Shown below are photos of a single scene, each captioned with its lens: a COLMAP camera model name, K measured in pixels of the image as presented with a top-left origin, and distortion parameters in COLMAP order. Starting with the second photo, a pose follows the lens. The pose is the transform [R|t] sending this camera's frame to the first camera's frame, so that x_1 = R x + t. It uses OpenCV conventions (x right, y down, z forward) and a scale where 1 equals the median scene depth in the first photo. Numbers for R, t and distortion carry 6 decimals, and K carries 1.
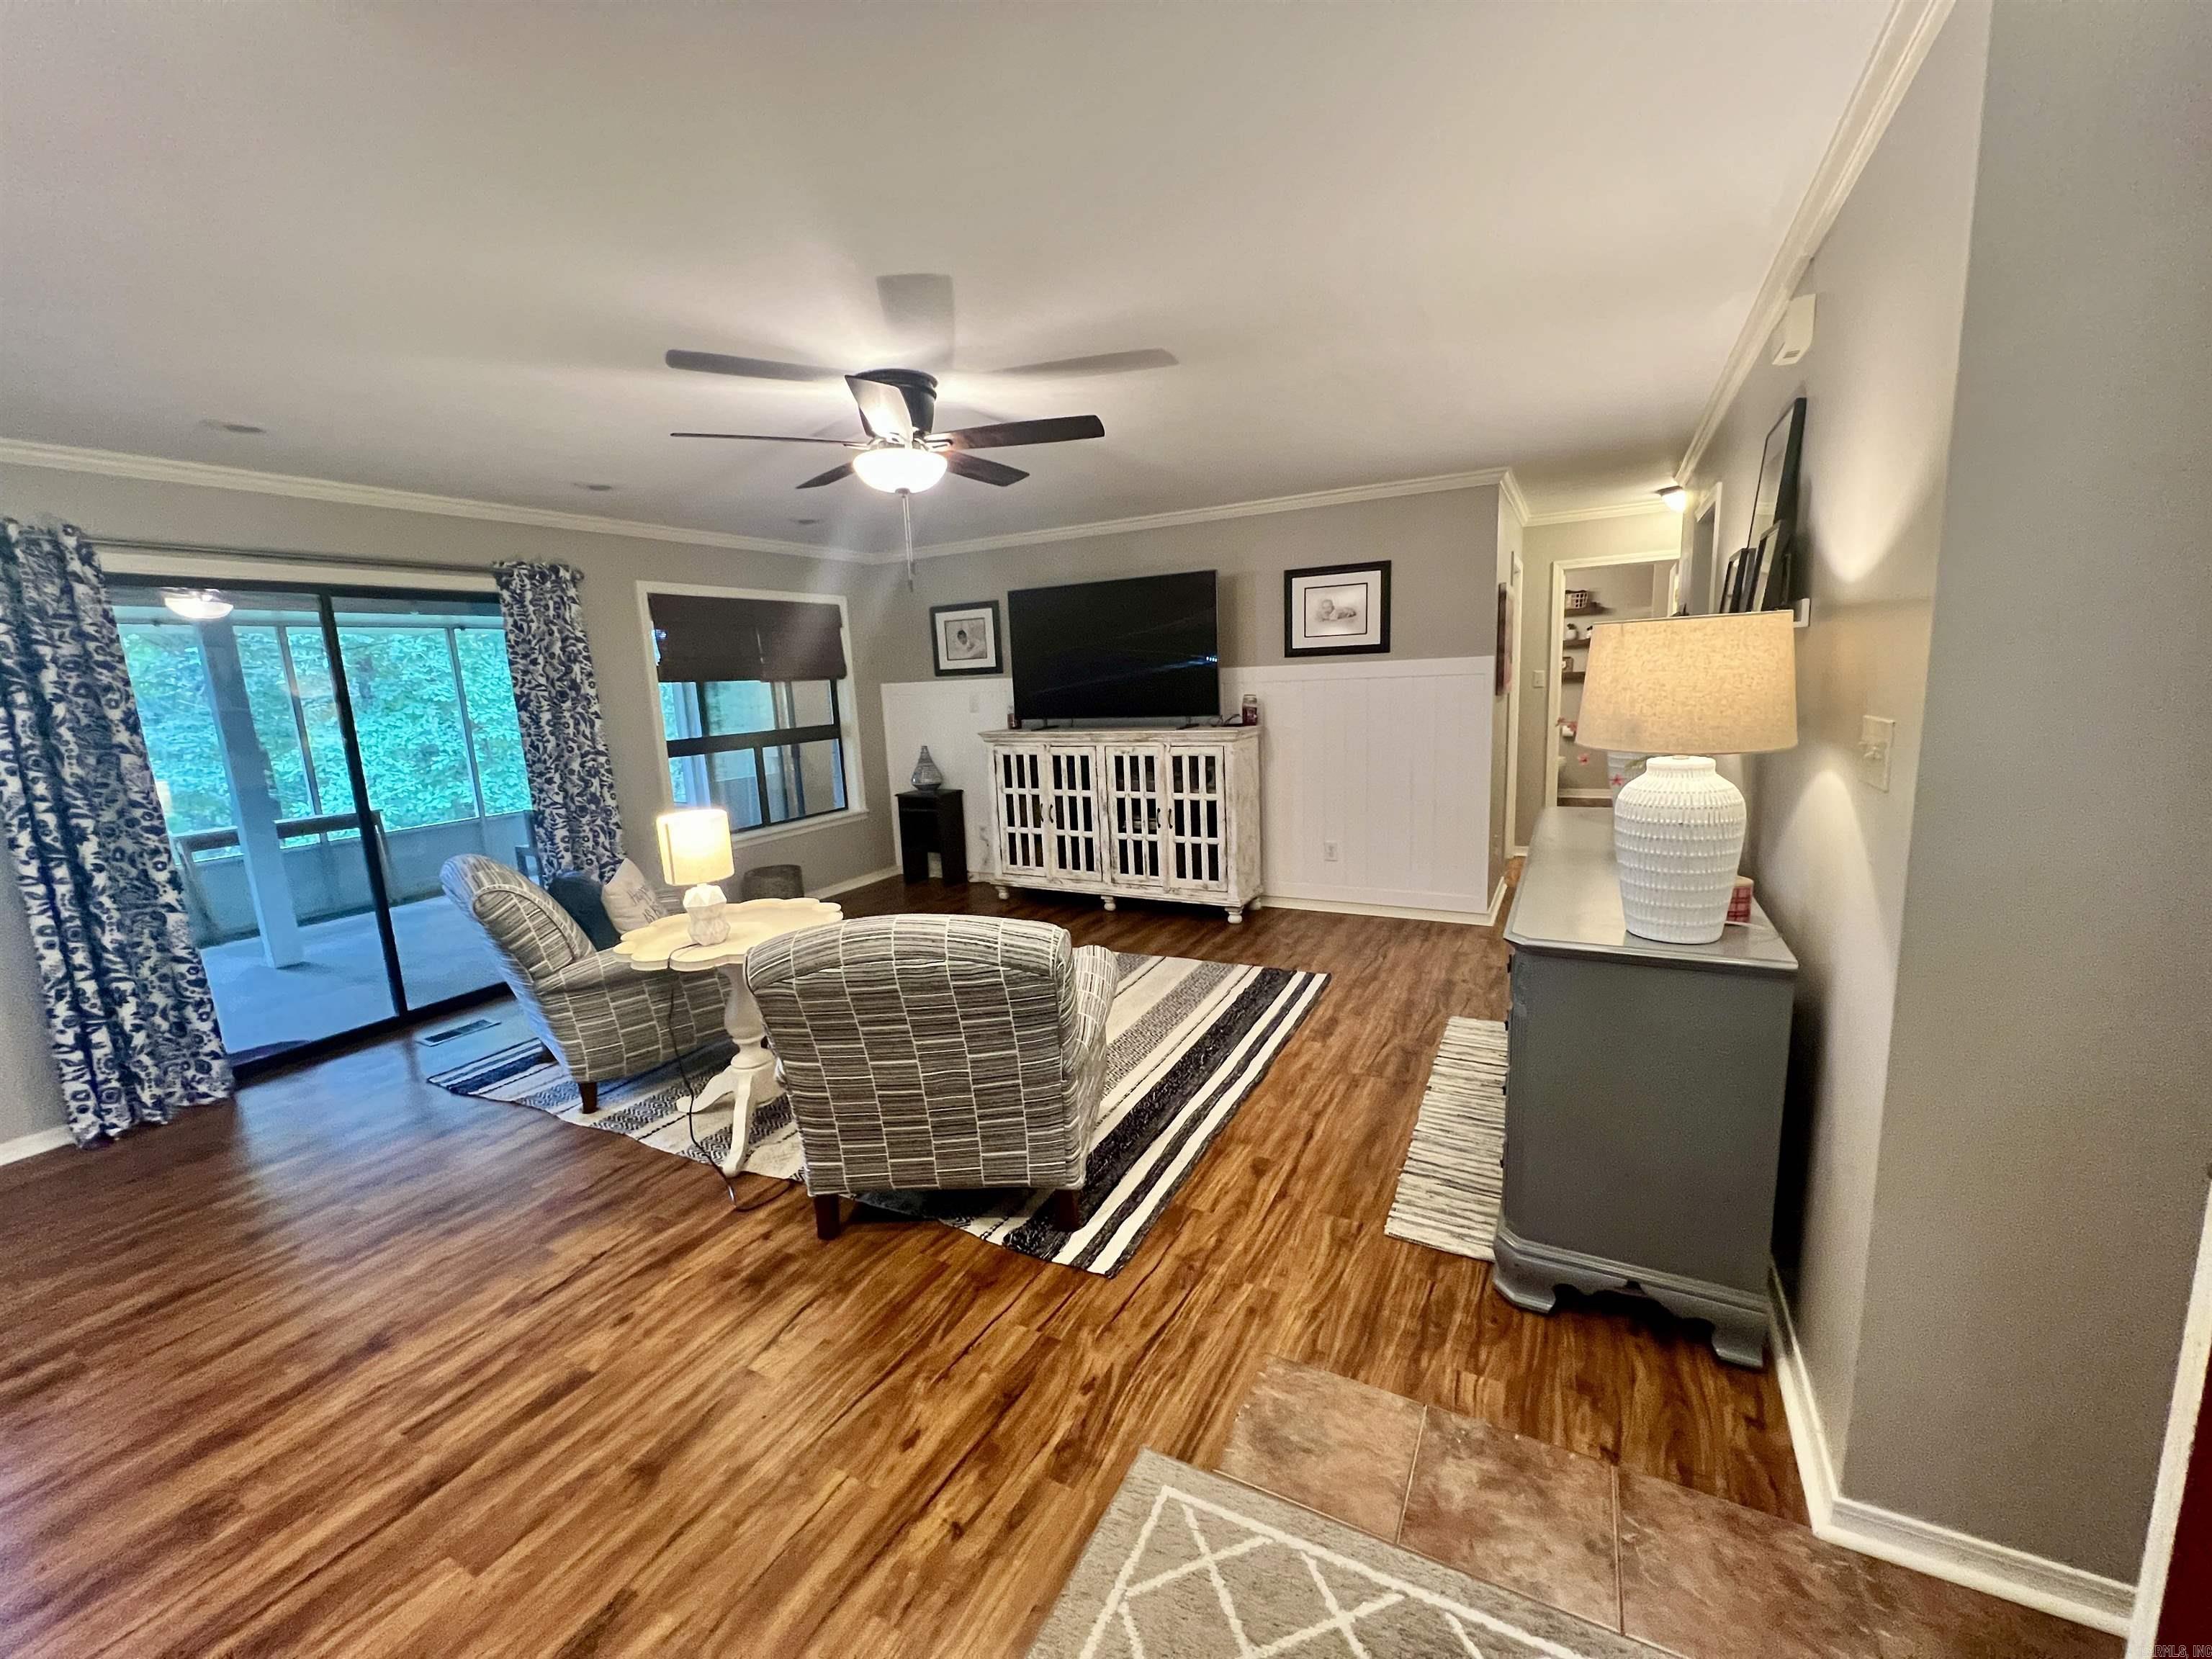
lens RADIAL K [[883.2, 0, 1116.6], [0, 883.2, 829.2], [0, 0, 1]] dist [-0.001914, -0.000073]
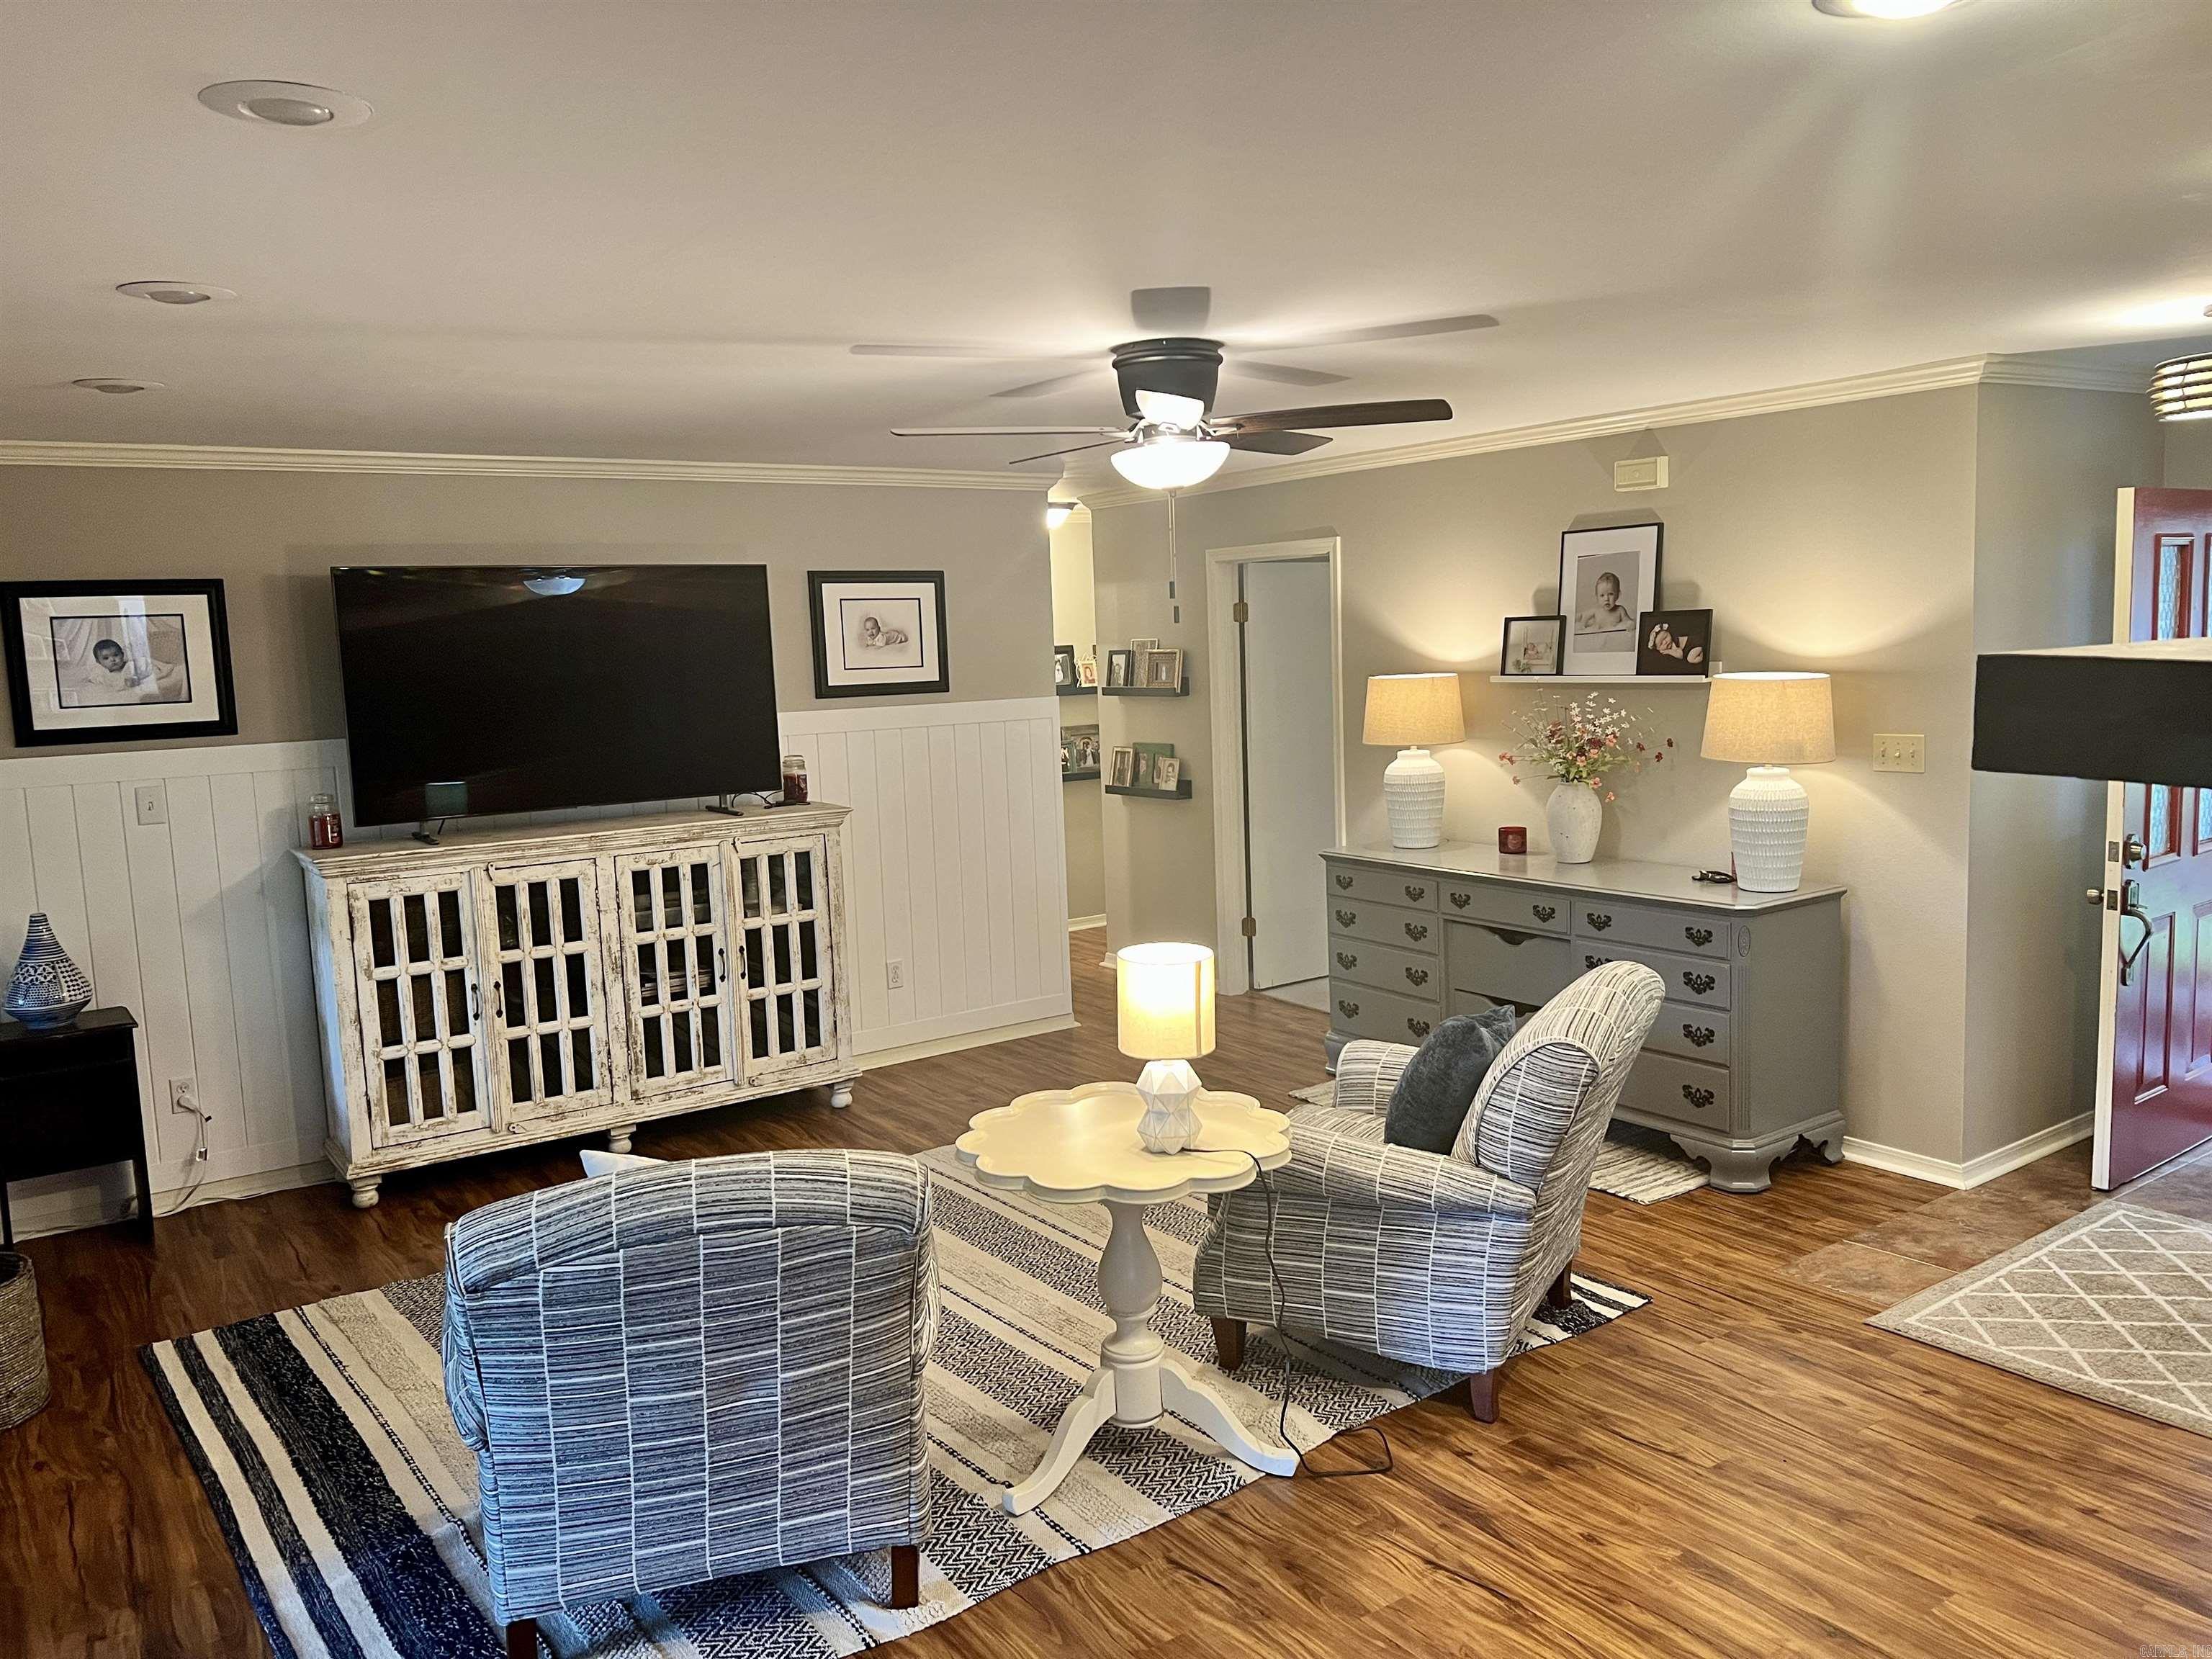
lens RADIAL K [[1661.7, 0, 1113.3], [0, 1661.7, 841.4], [0, 0, 1]] dist [0.058466, -0.072790]
pose [[0.454149, -0.085921, 0.886773, -0.957333], [0.170894, 0.985257, 0.007942, -0.068294], [-0.874382, 0.147937, 0.462137, 0.275872]]
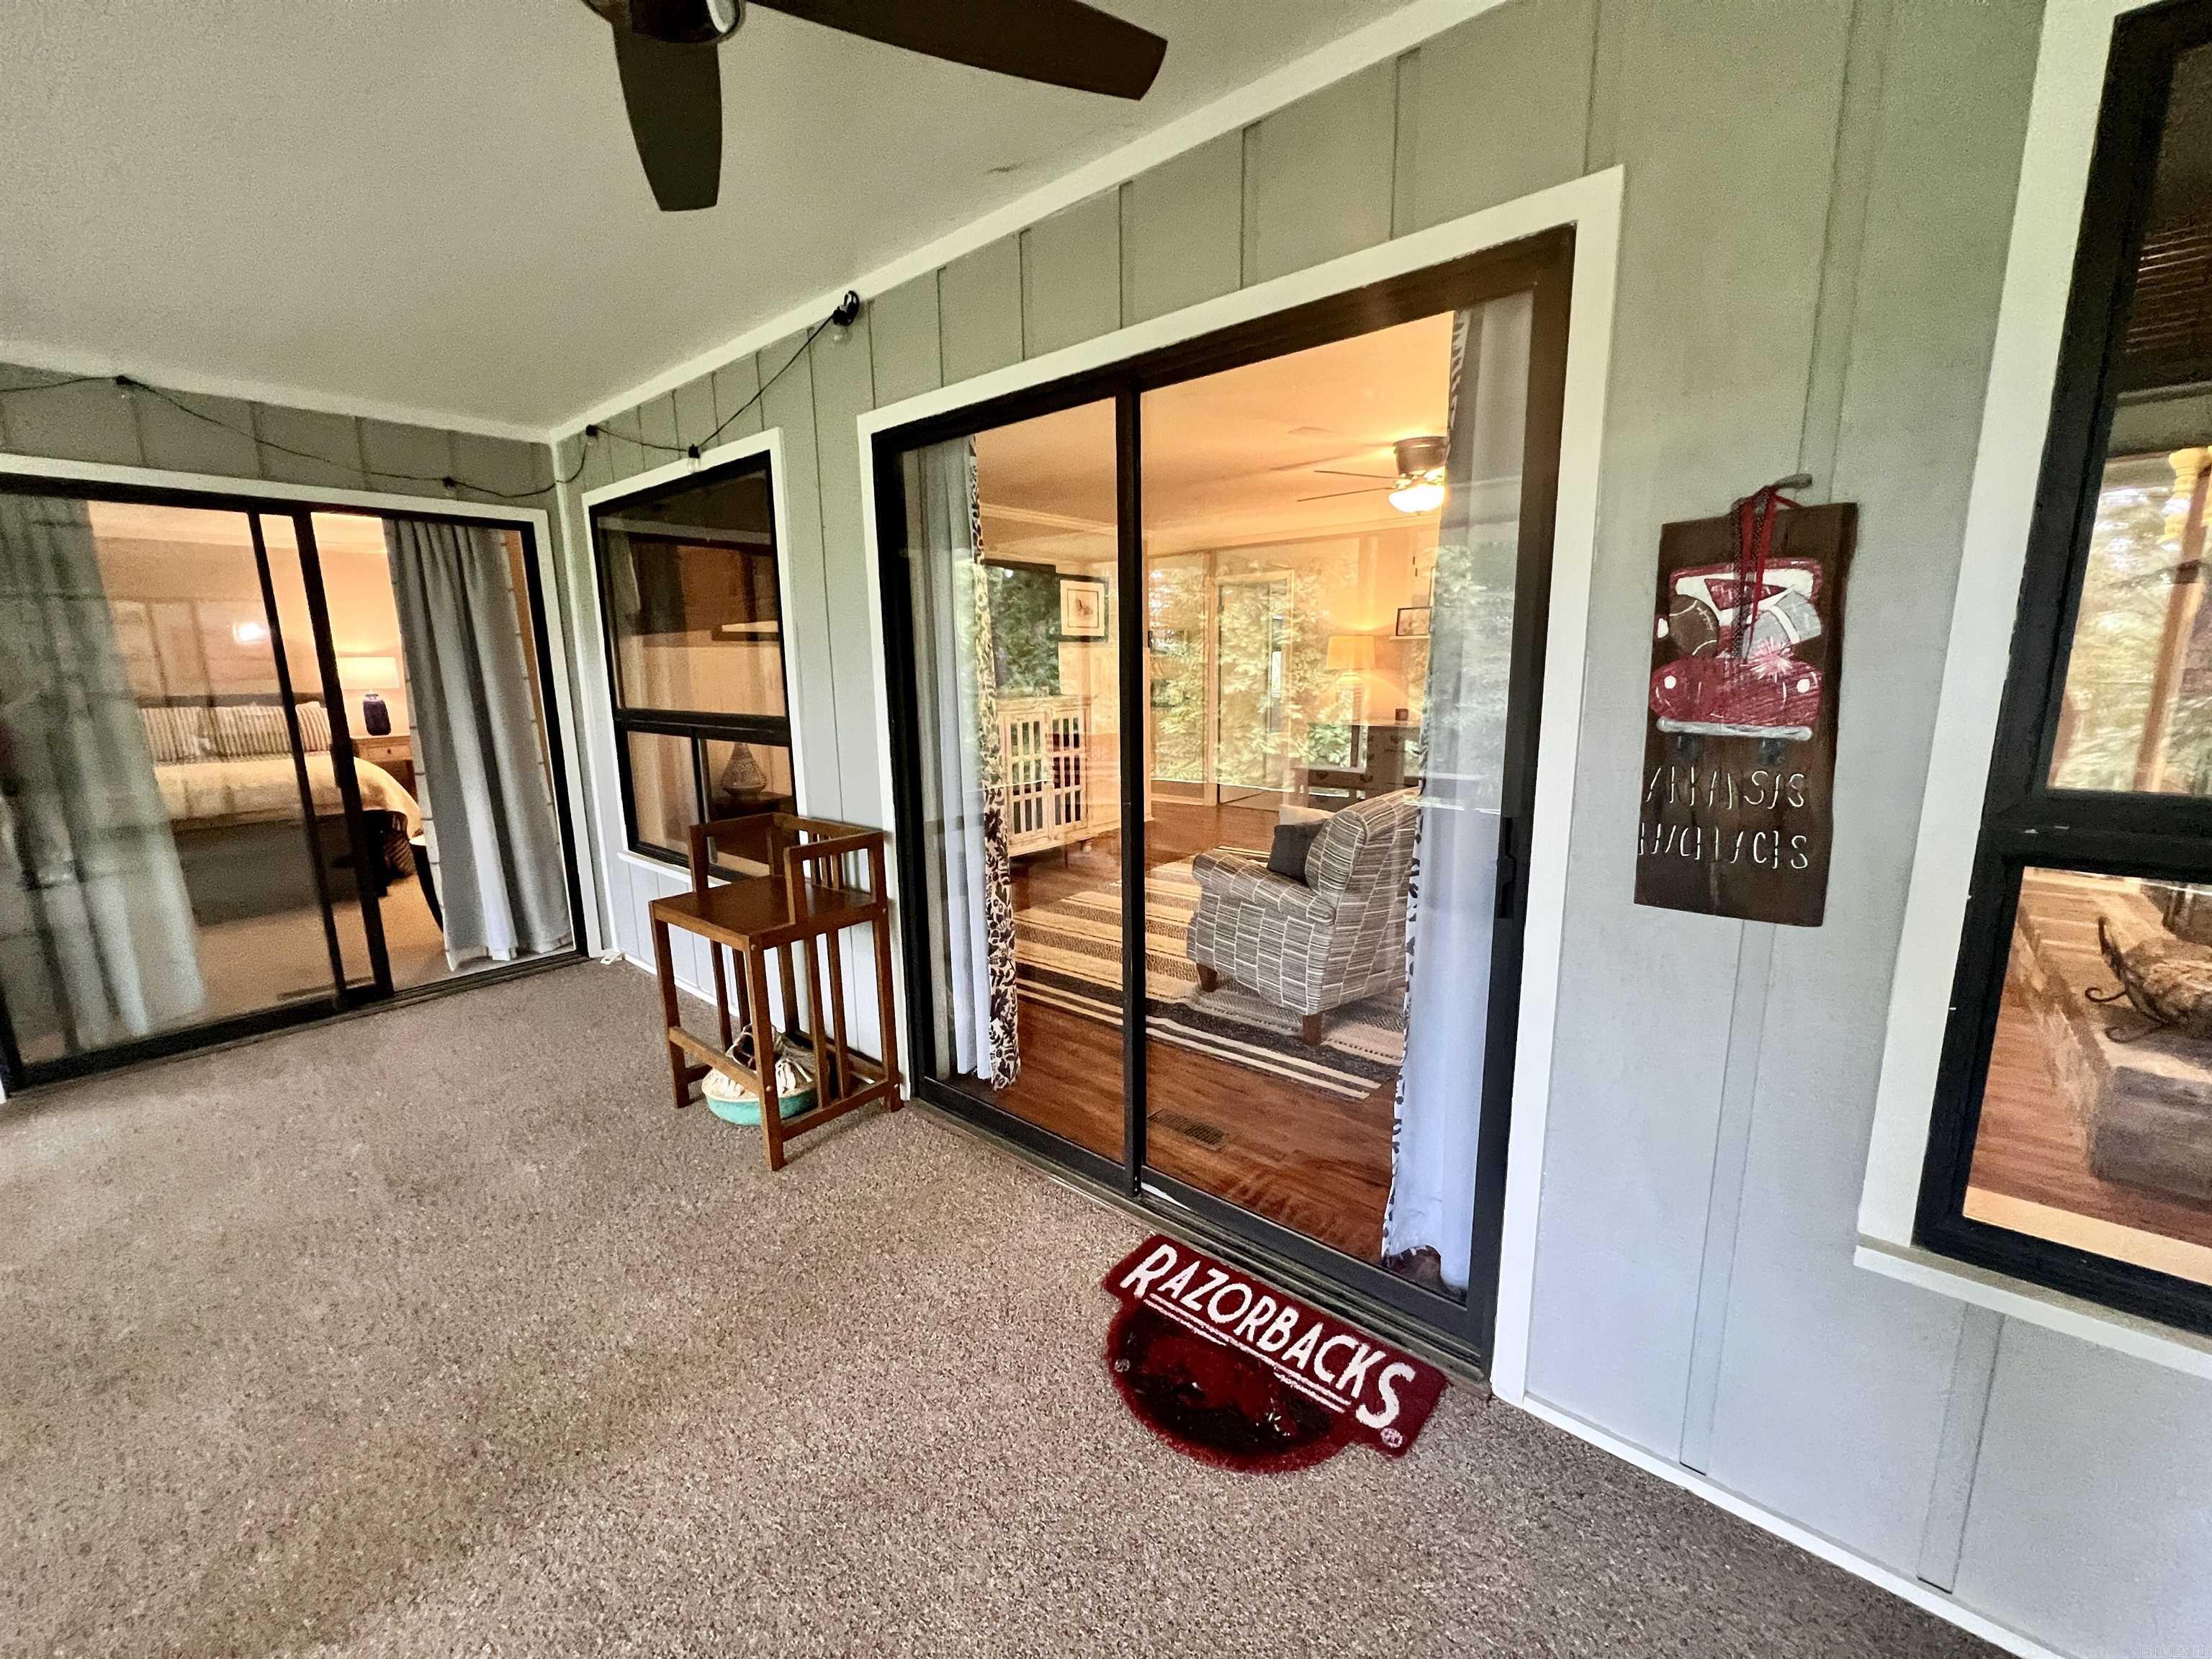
lens RADIAL K [[883.8, 0, 1104.9], [0, 883.8, 826.8], [0, 0, 1]] dist [-0.001344, 0.000013]
pose [[0.216443, -0.138728, 0.966389, -1.215522], [0.176935, 0.979035, 0.100915, -0.057772], [-0.960128, 0.149146, 0.236451, 0.776229]]
